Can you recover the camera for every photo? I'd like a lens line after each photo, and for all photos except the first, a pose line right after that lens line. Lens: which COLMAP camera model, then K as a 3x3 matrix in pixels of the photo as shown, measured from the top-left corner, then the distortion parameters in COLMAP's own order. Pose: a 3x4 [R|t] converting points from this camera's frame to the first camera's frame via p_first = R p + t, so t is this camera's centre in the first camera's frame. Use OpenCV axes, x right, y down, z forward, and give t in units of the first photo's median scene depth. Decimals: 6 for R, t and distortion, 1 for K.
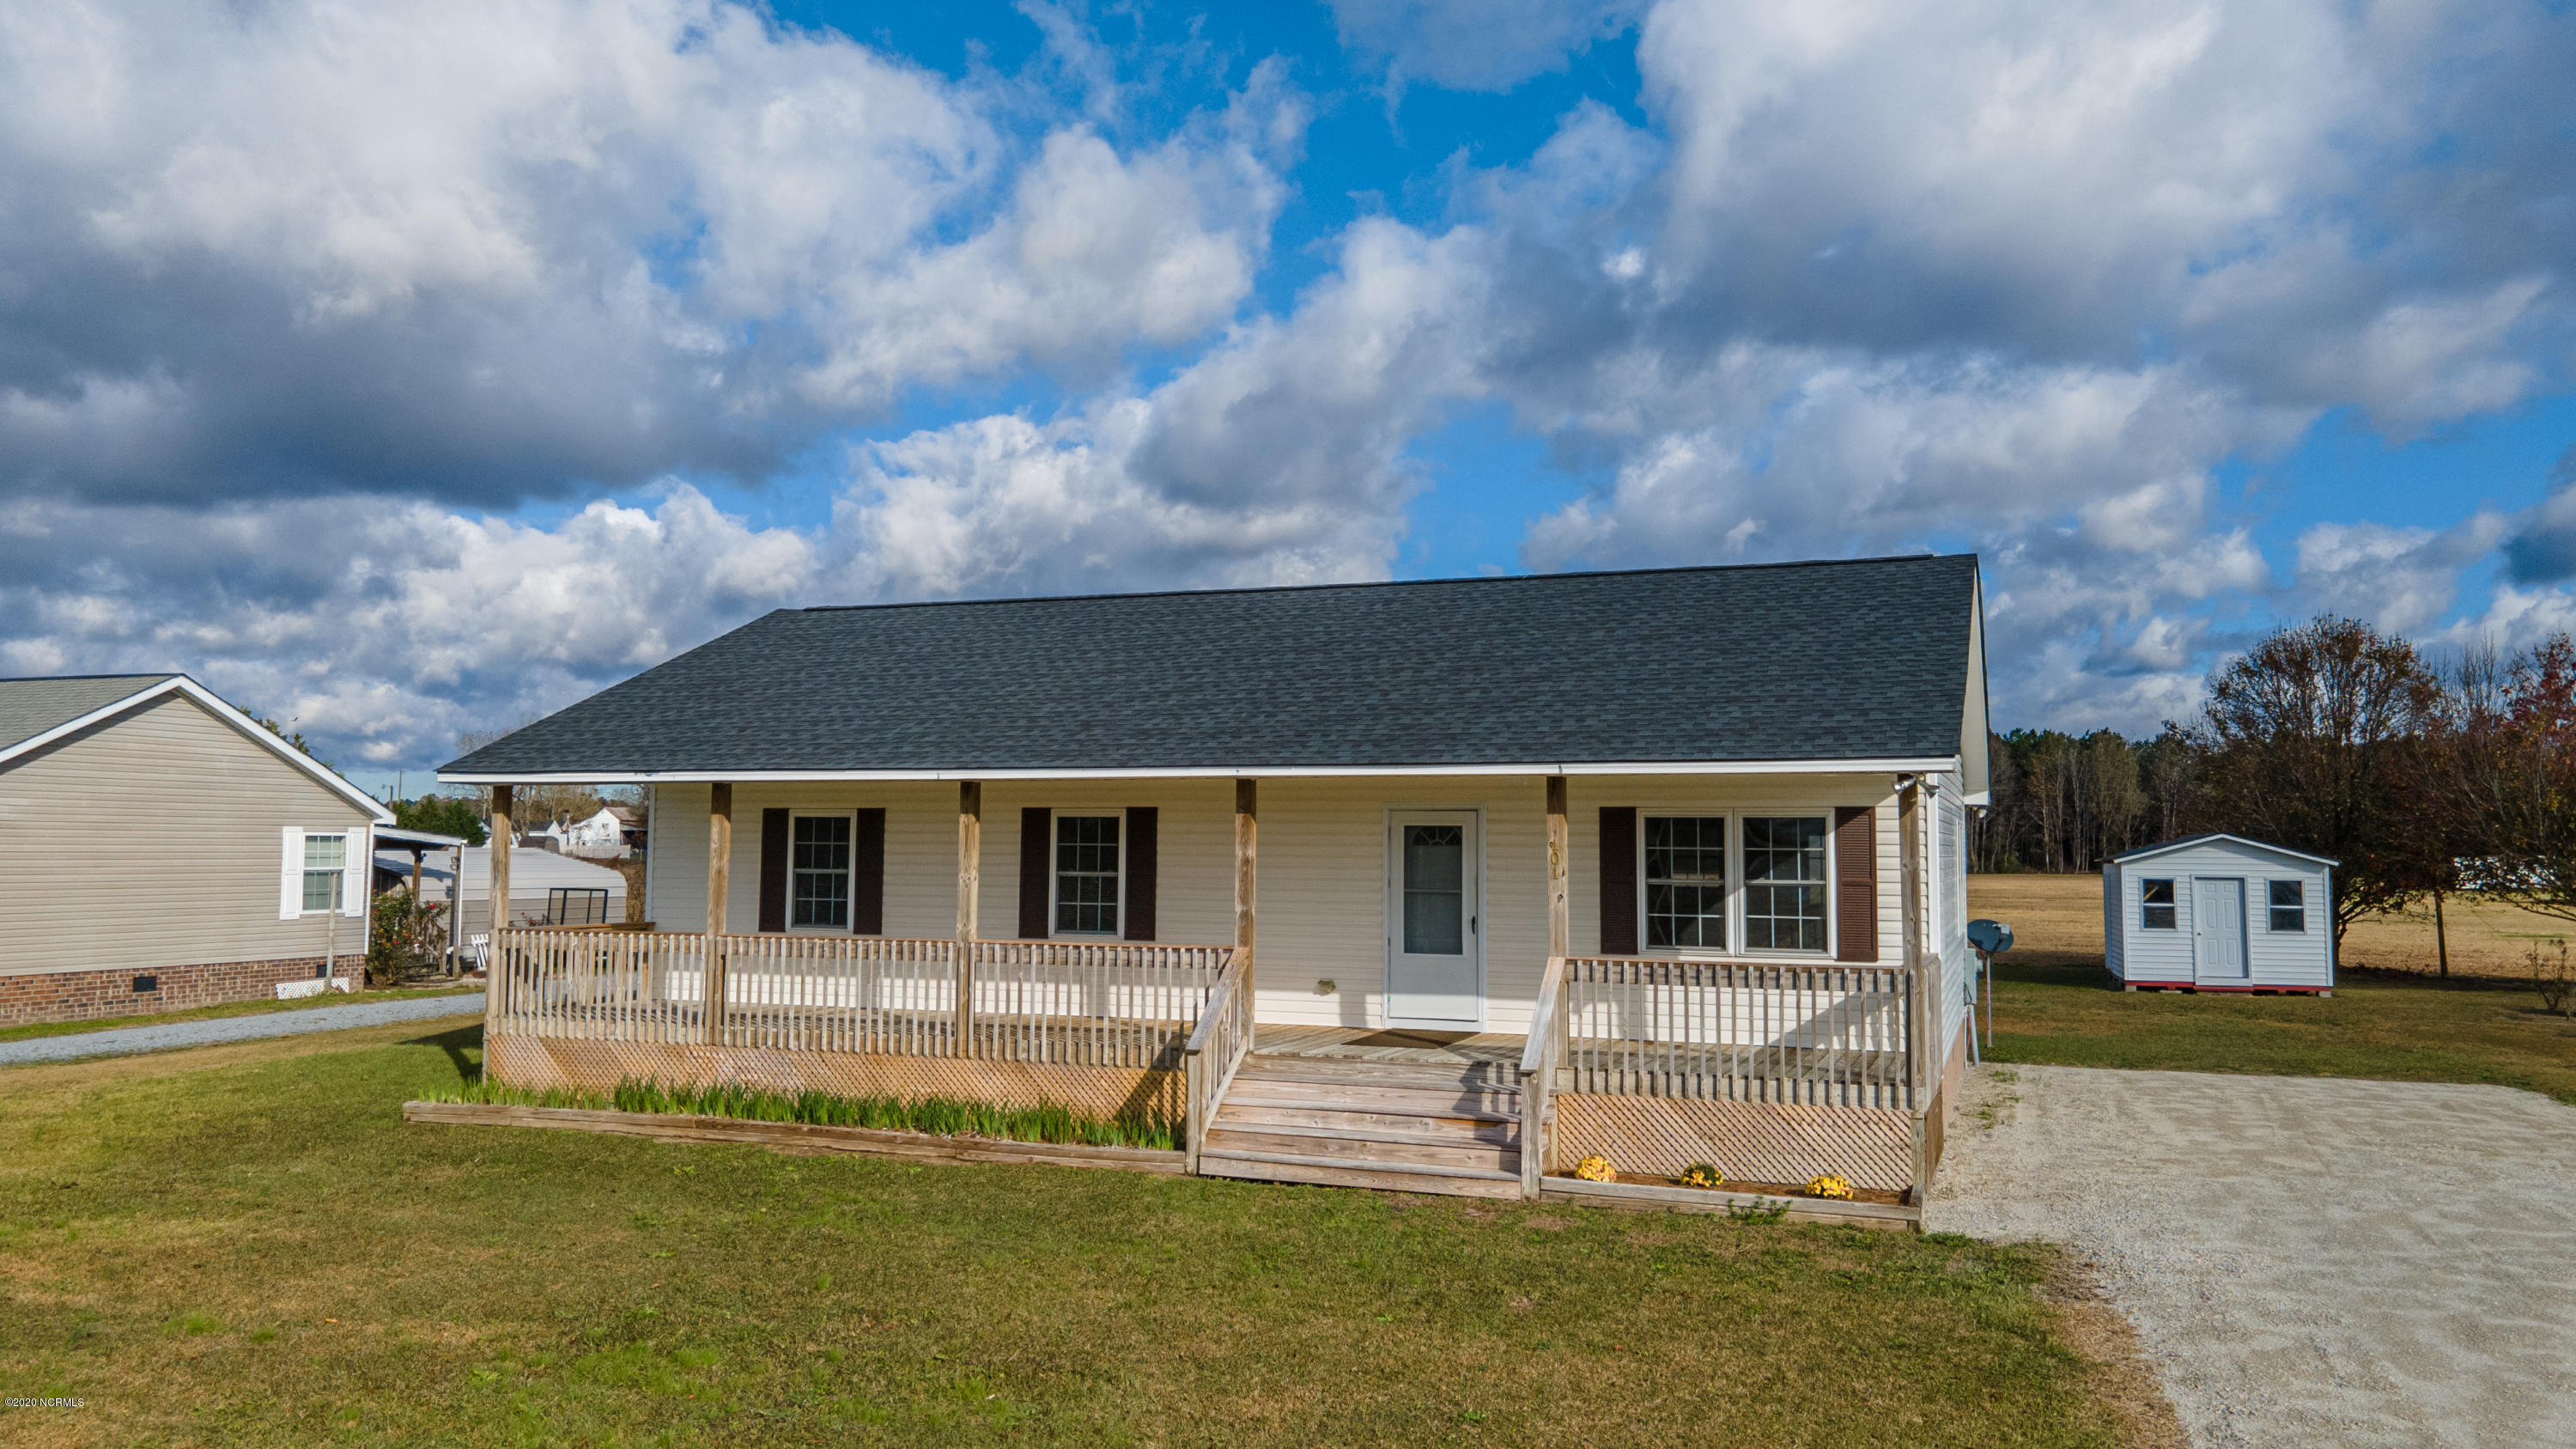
lens RADIAL K [[1873.5, 0, 1288.0], [0, 1873.5, 724.5], [0, 0, 1]] dist [0.035442, -0.002167]
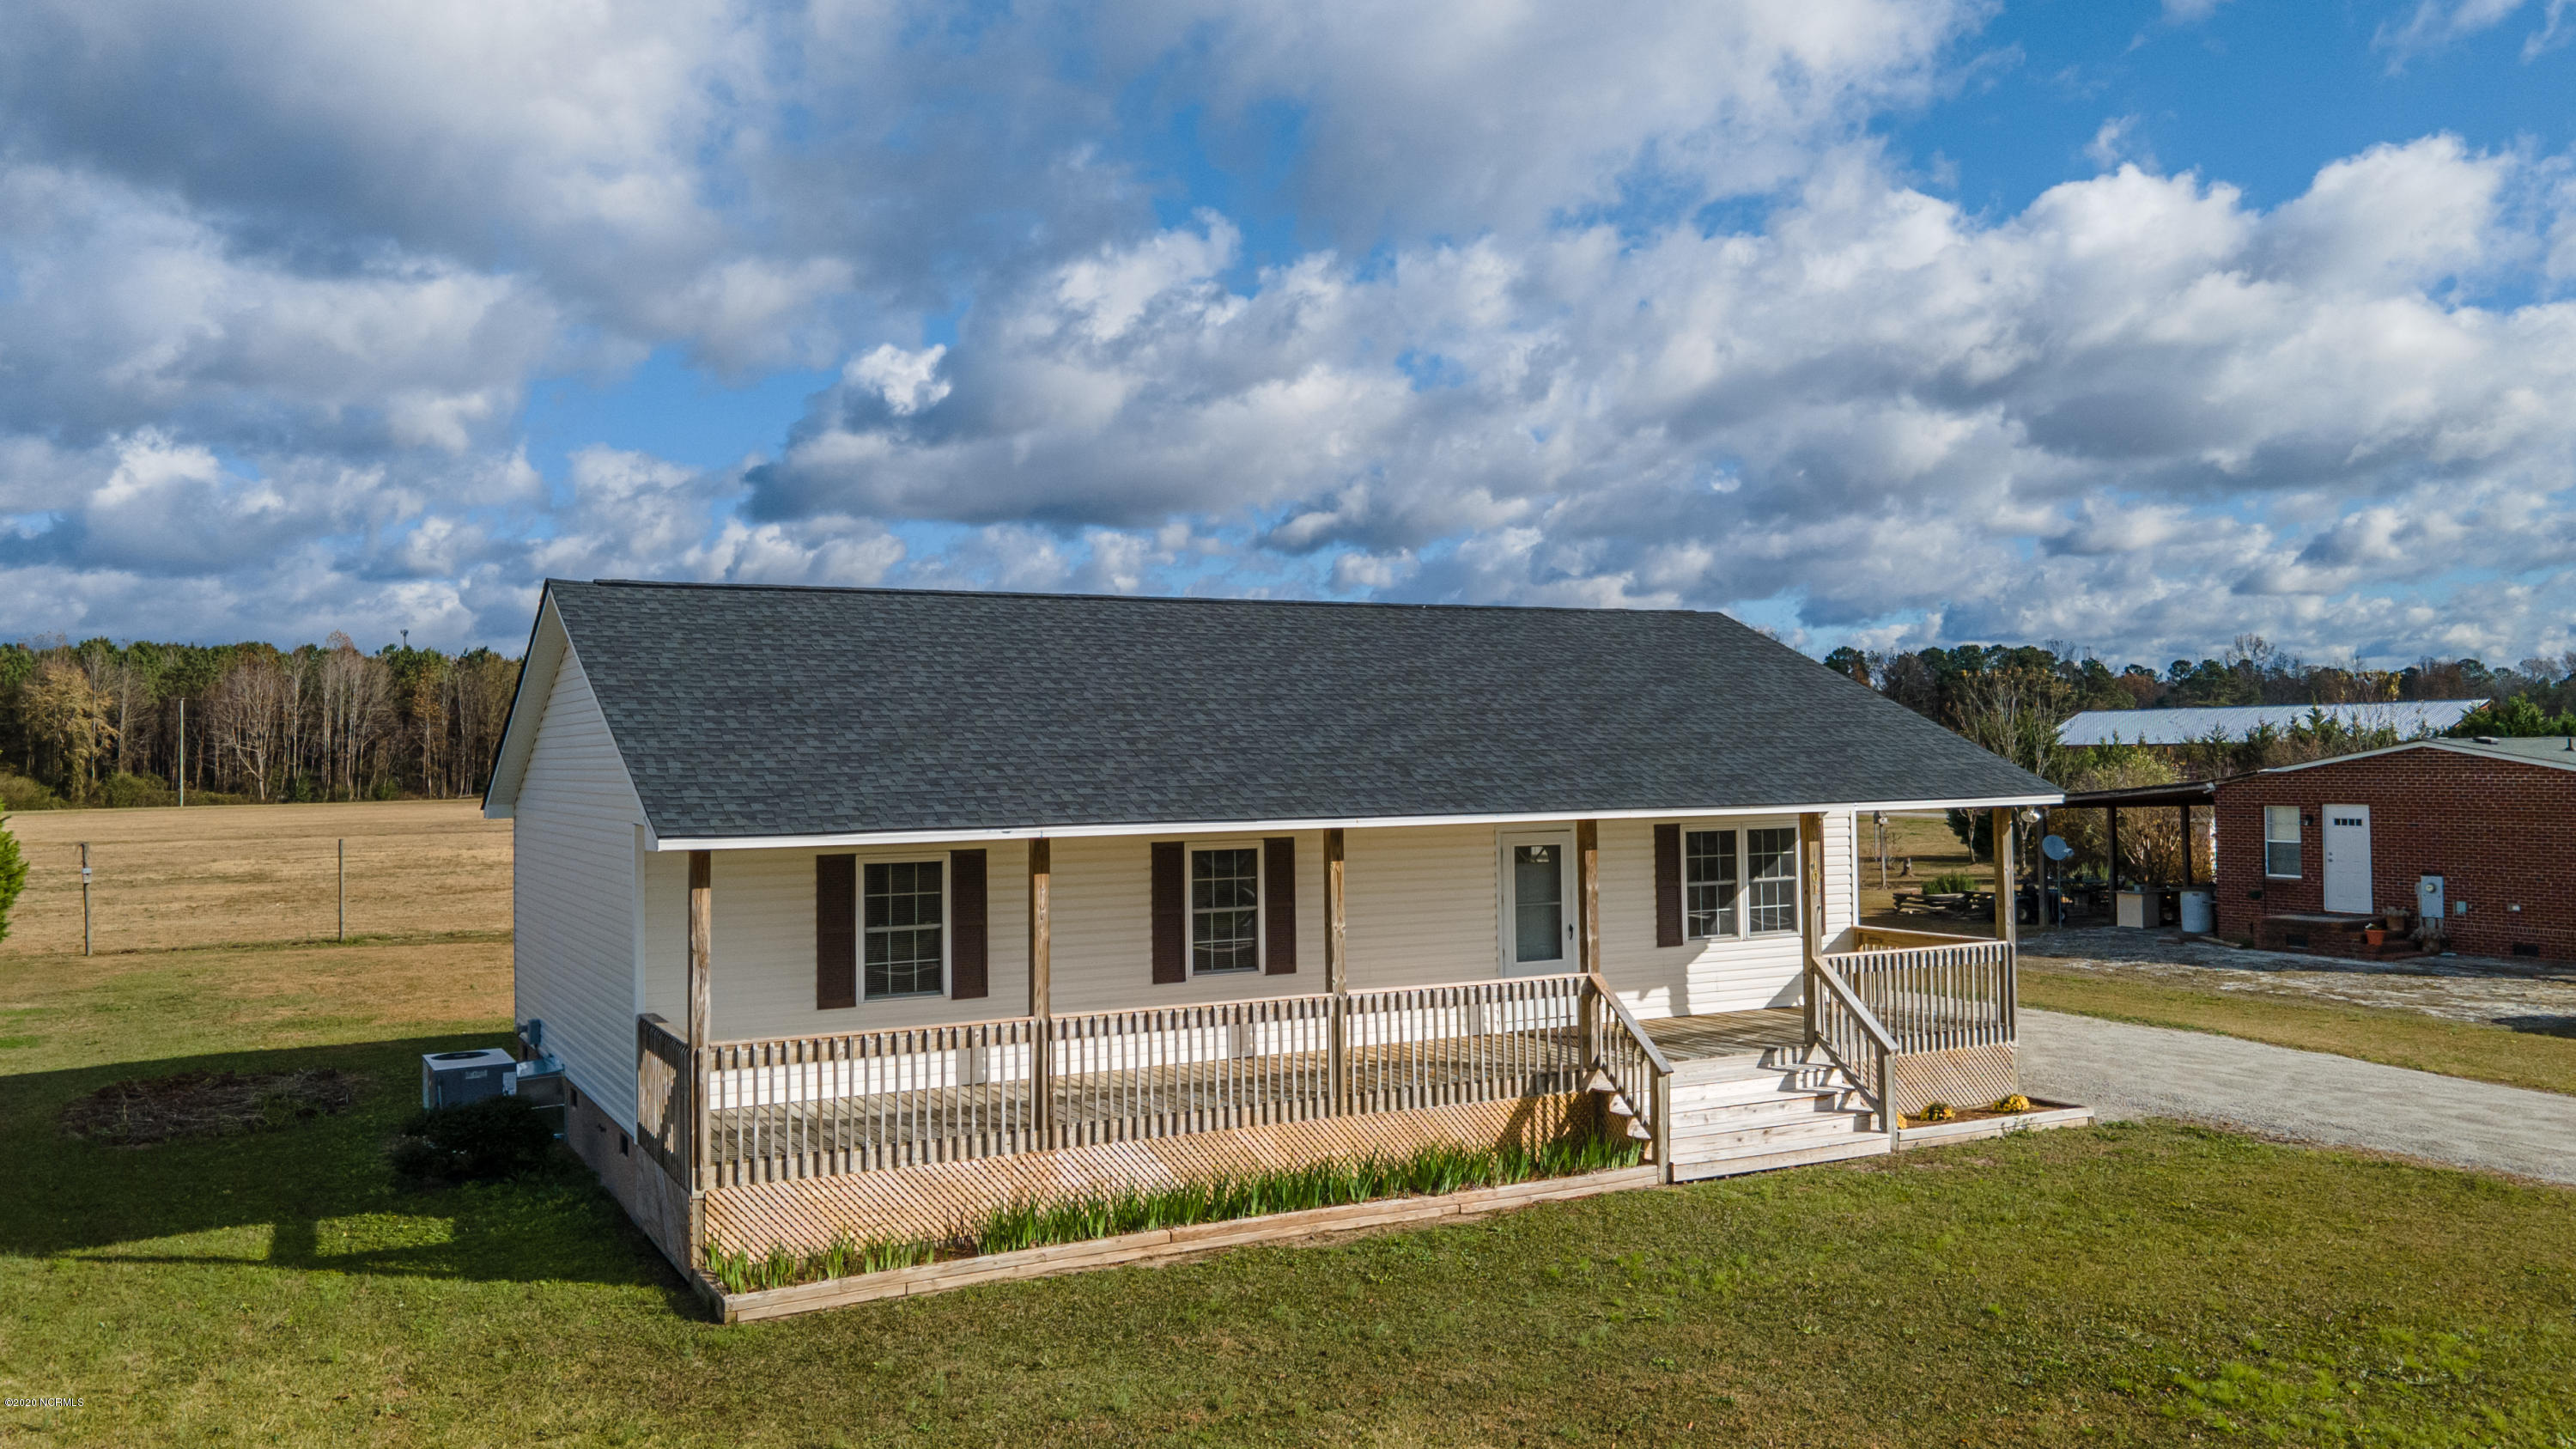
lens RADIAL K [[1976.8, 0, 1288.0], [0, 1976.8, 724.5], [0, 0, 1]] dist [0.048923, -0.001507]
pose [[0.648346, -0.004472, 0.761332, -0.661781], [-0.031585, 0.998964, 0.032766, -0.037232], [-0.760690, -0.045291, 0.647533, 0.260352]]
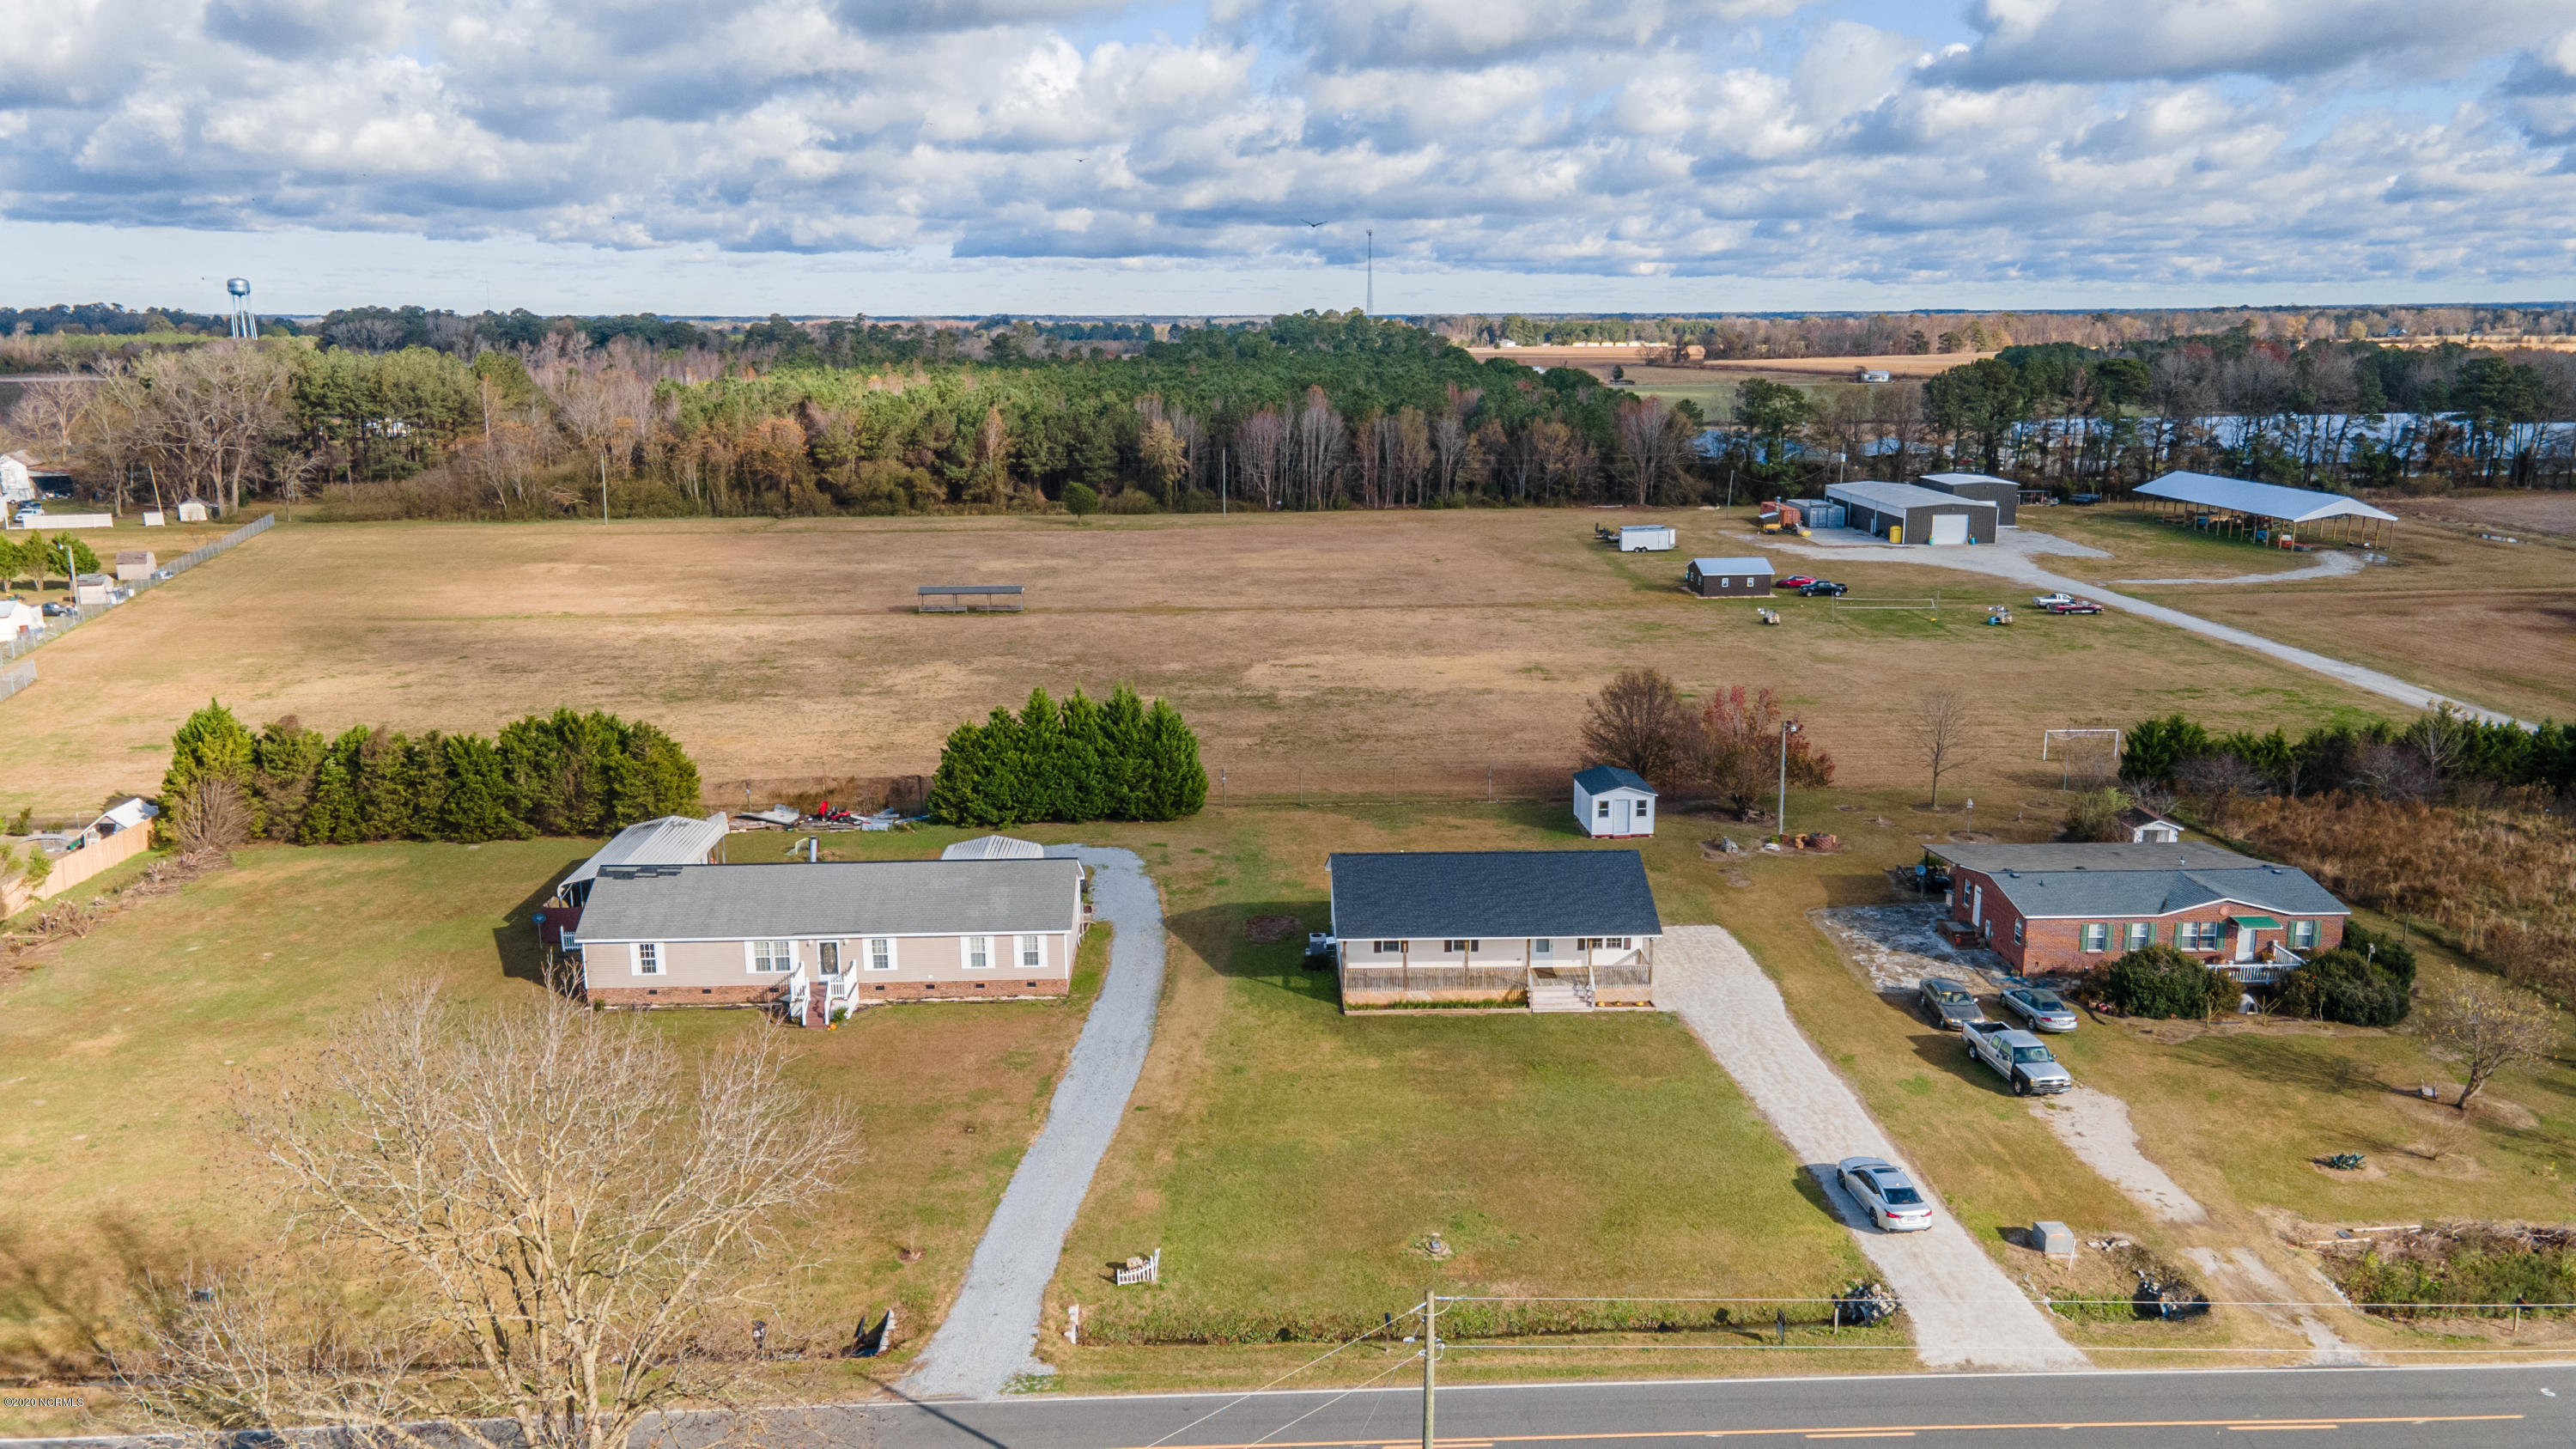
lens RADIAL K [[1873.5, 0, 1288.0], [0, 1873.5, 724.5], [0, 0, 1]] dist [0.035442, -0.002167]
pose [[0.919138, -0.092548, 0.382910, -1.665721], [-0.018101, 0.961064, 0.275733, -1.263564], [-0.393520, -0.260368, 0.881675, -2.037123]]
